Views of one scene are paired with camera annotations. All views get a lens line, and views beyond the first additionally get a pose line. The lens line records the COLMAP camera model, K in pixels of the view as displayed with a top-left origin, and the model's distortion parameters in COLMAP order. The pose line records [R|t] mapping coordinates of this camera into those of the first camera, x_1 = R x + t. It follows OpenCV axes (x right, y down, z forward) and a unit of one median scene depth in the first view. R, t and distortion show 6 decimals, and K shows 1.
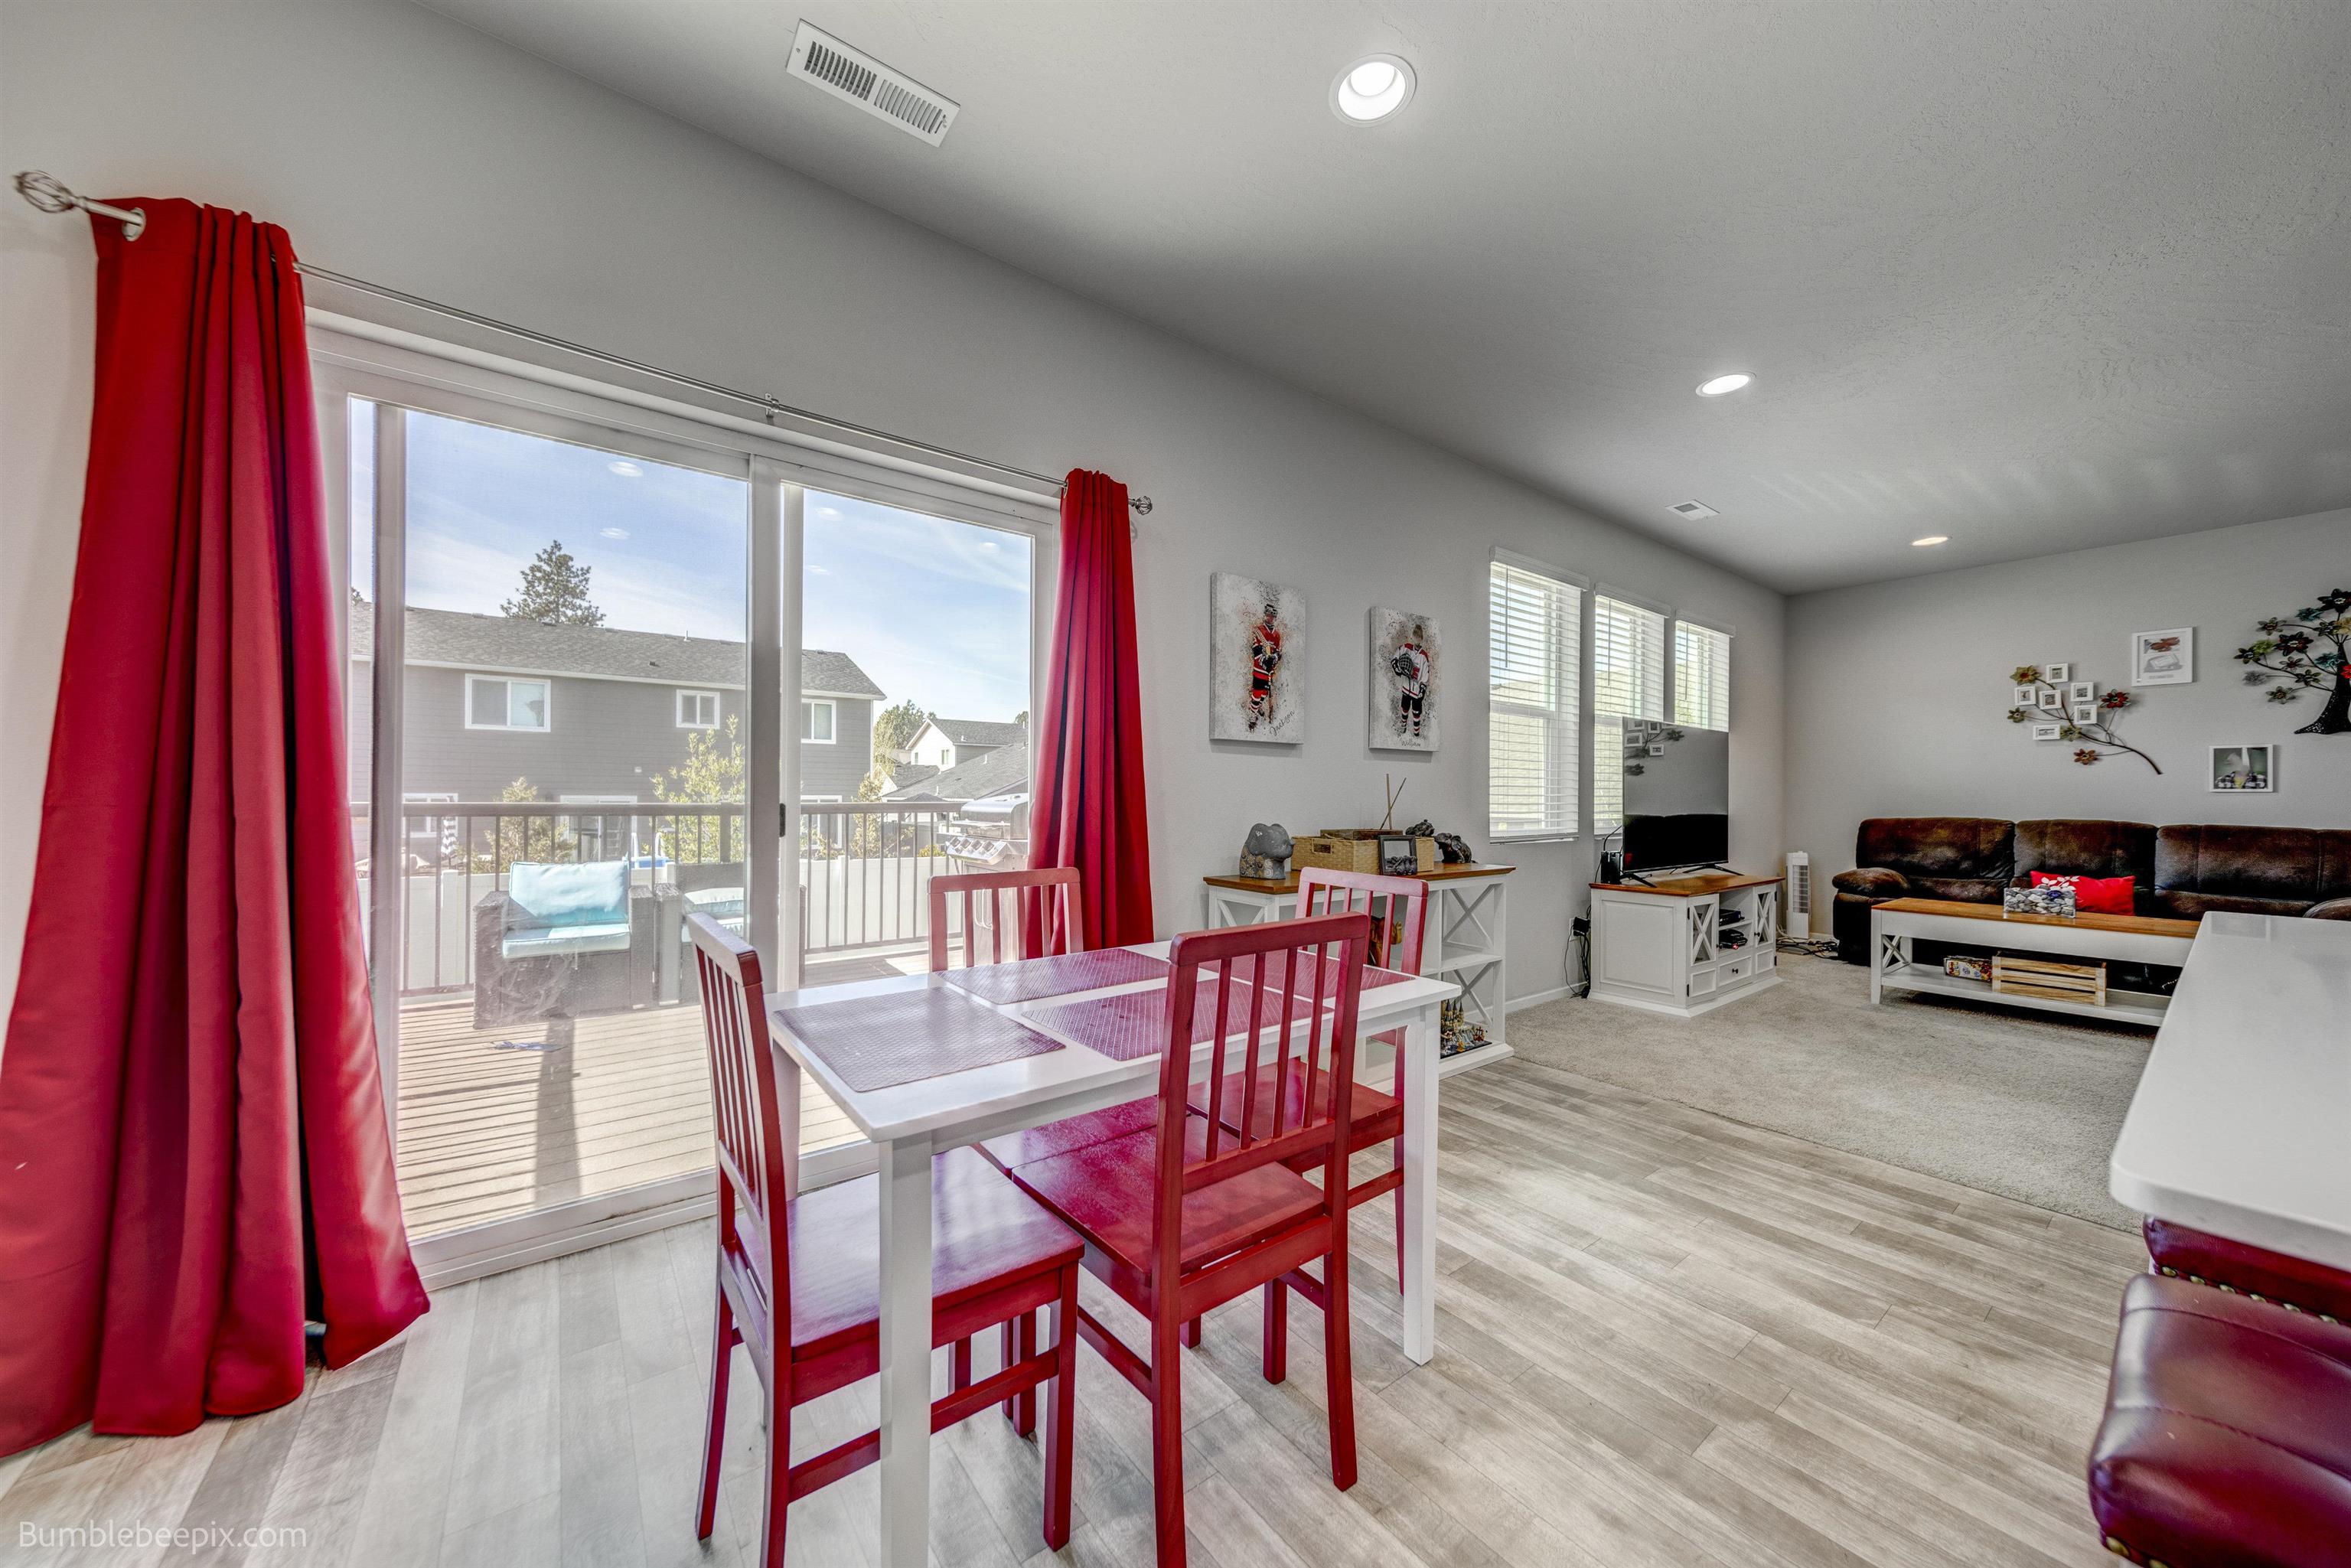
lens RADIAL K [[810.4, 0, 1175.9], [0, 810.4, 796.9], [0, 0, 1]] dist [0.002526, 0.000269]
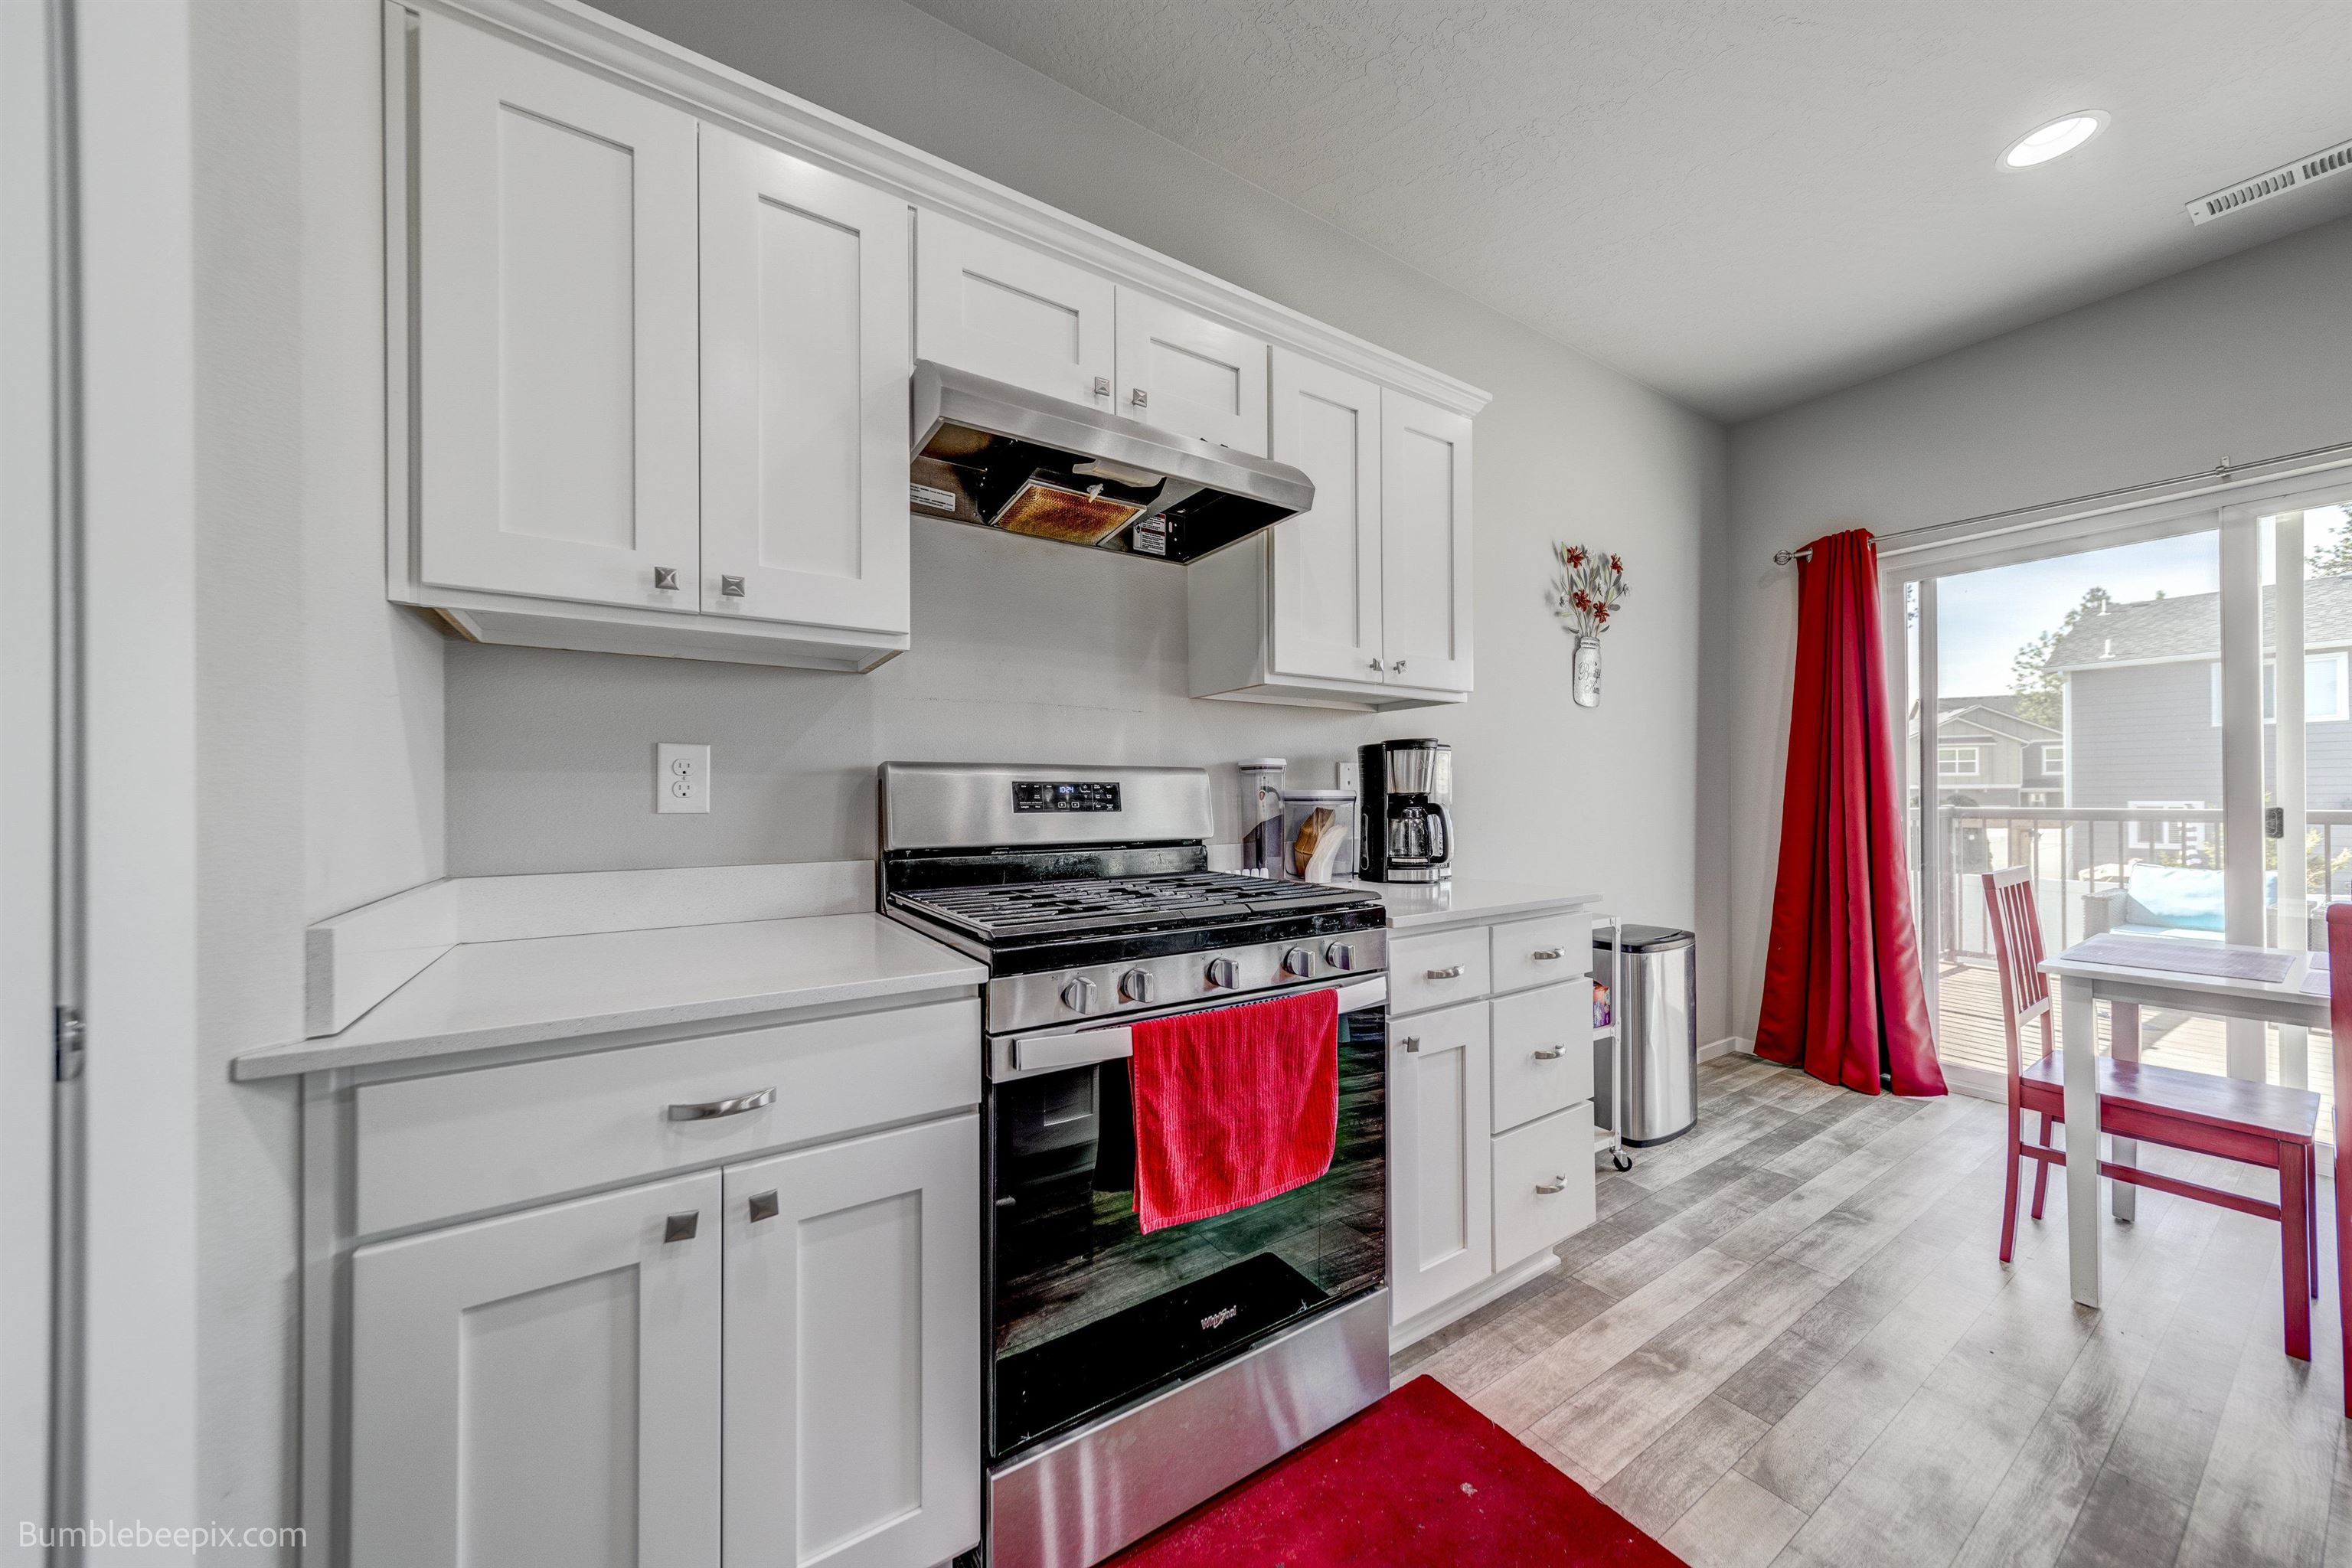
lens RADIAL K [[810.8, 0, 1163.6], [0, 810.8, 792.7], [0, 0, 1]] dist [0.002526, 0.000269]
pose [[-0.084727, -0.014405, -0.996300, 0.398869], [-0.003062, 0.999895, -0.014196, 0.004427], [0.996399, 0.001848, -0.084763, -0.216984]]
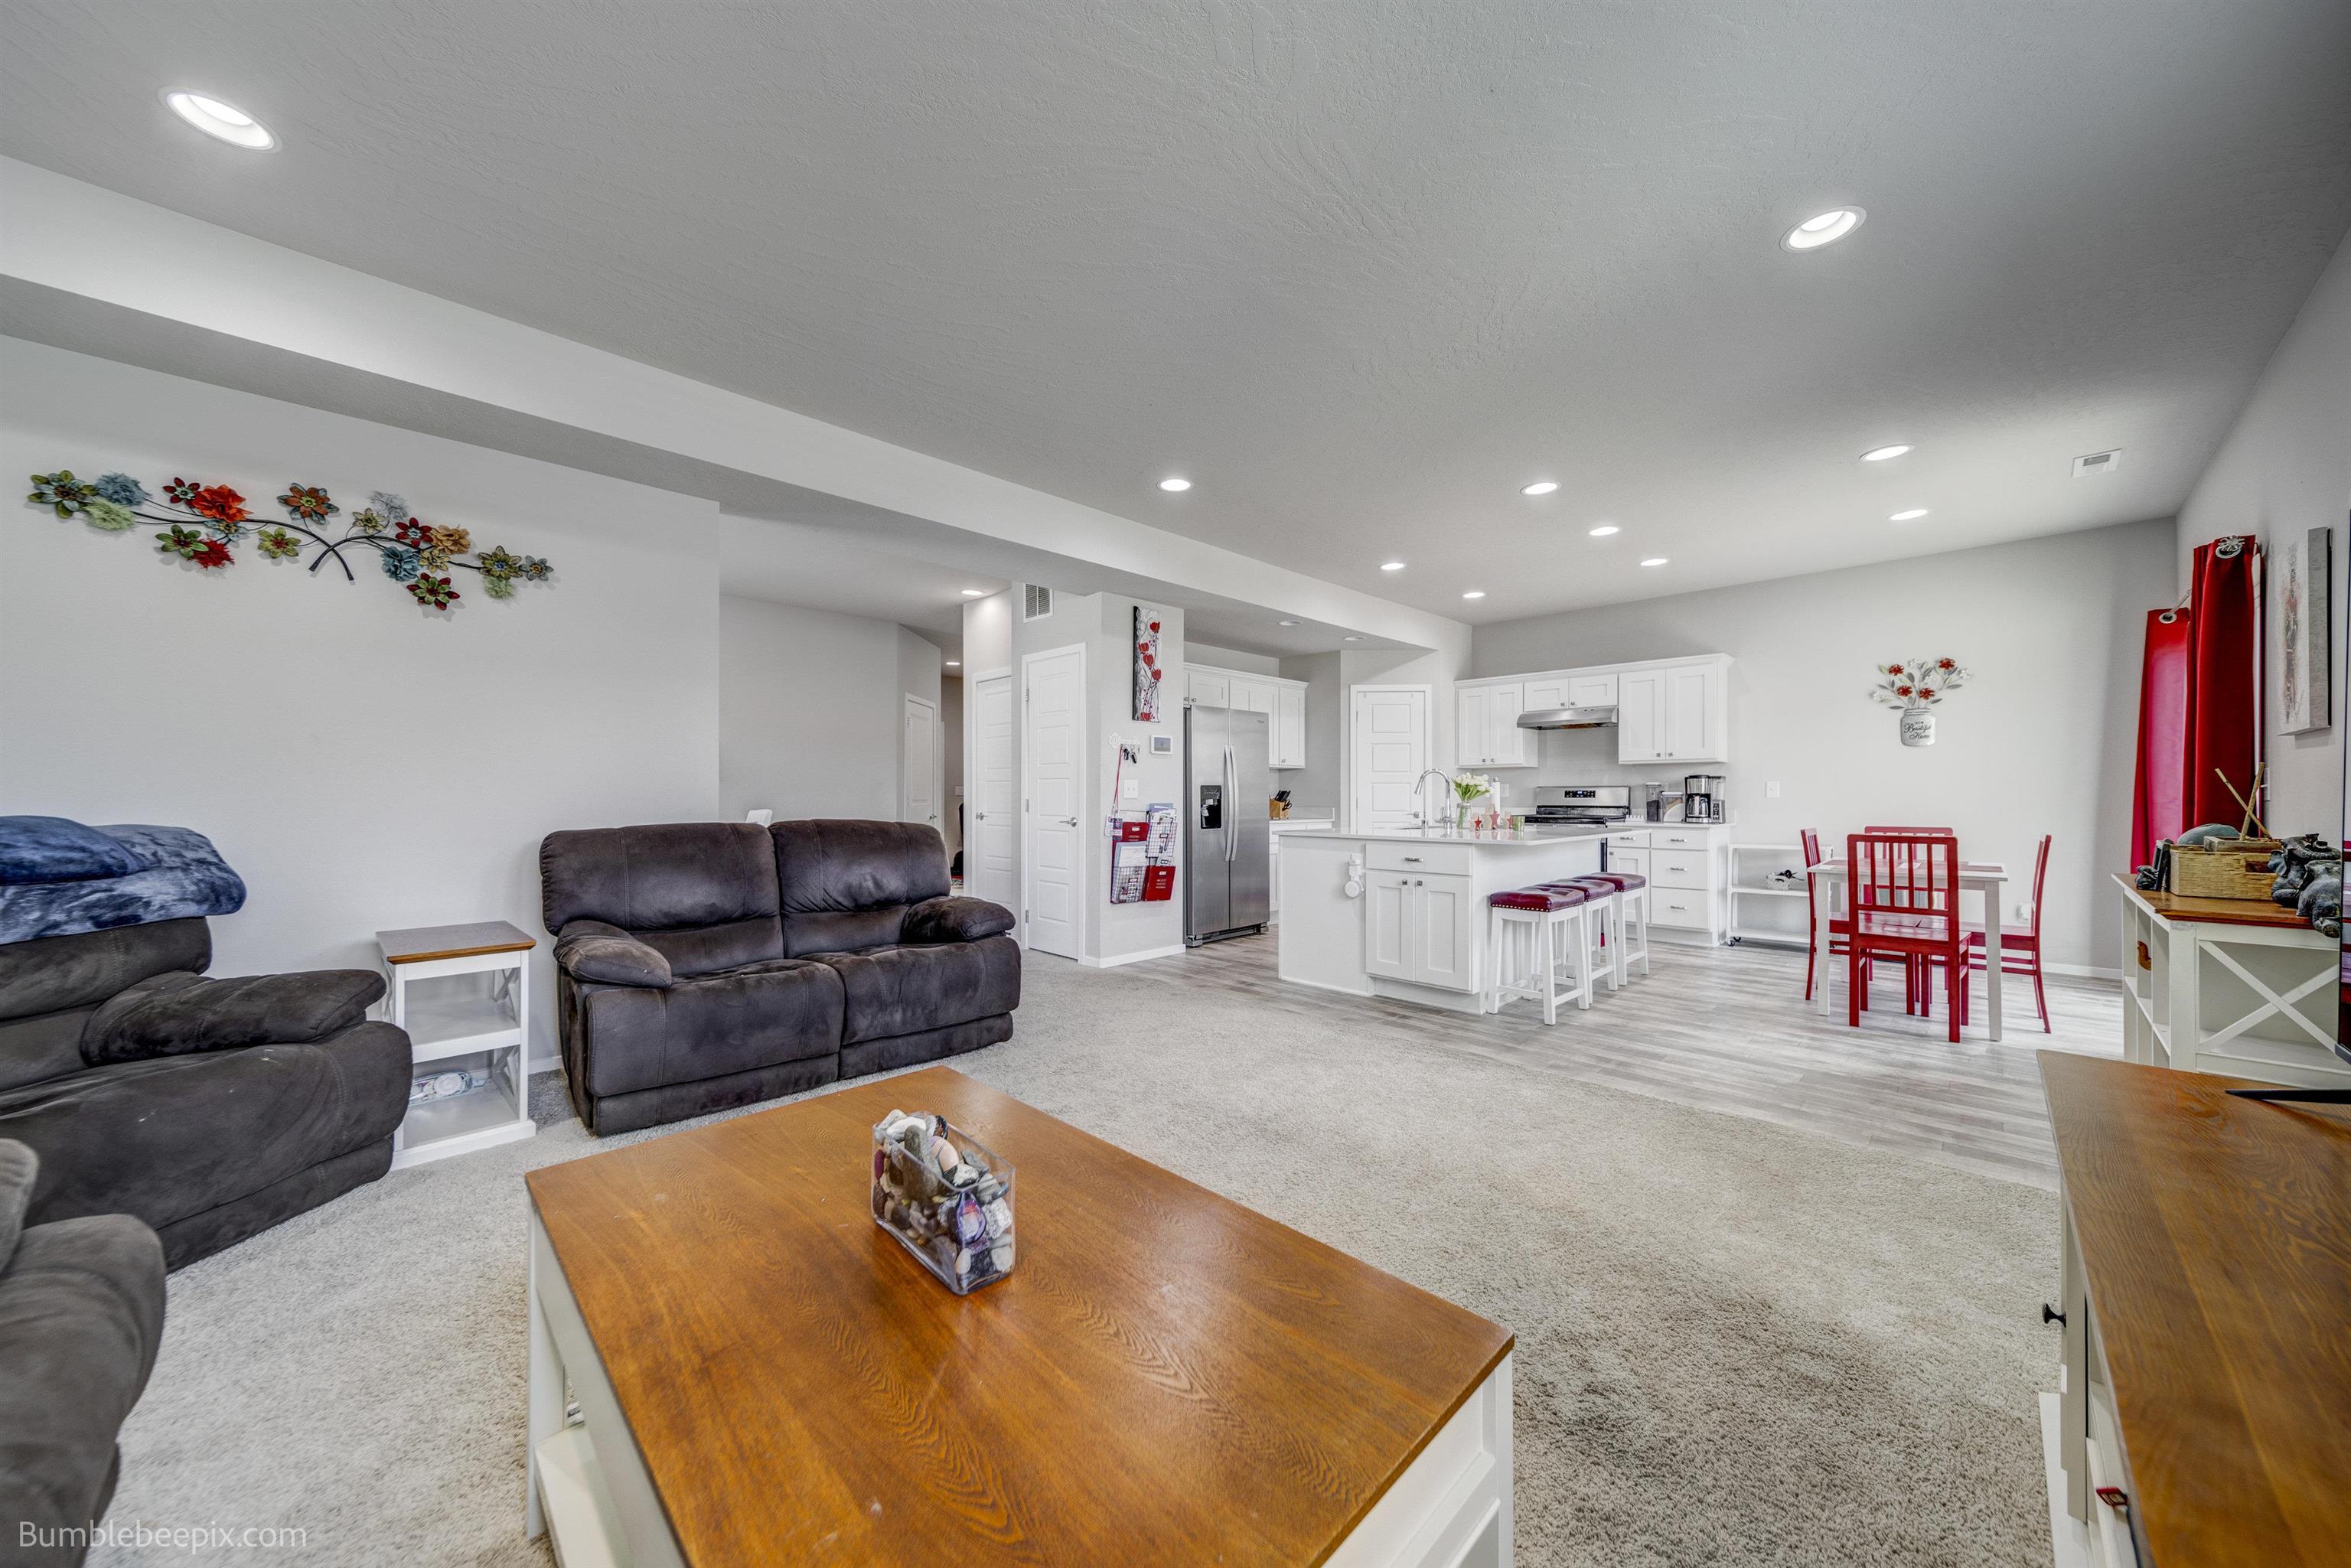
lens RADIAL K [[810.4, 0, 1189.9], [0, 810.4, 802.4], [0, 0, 1]] dist [0.002526, 0.000269]
pose [[-0.989919, -0.008647, -0.141367, 1.024649], [-0.010611, 0.999857, 0.013146, 0.004899], [0.141233, 0.014513, -0.989870, 1.256217]]
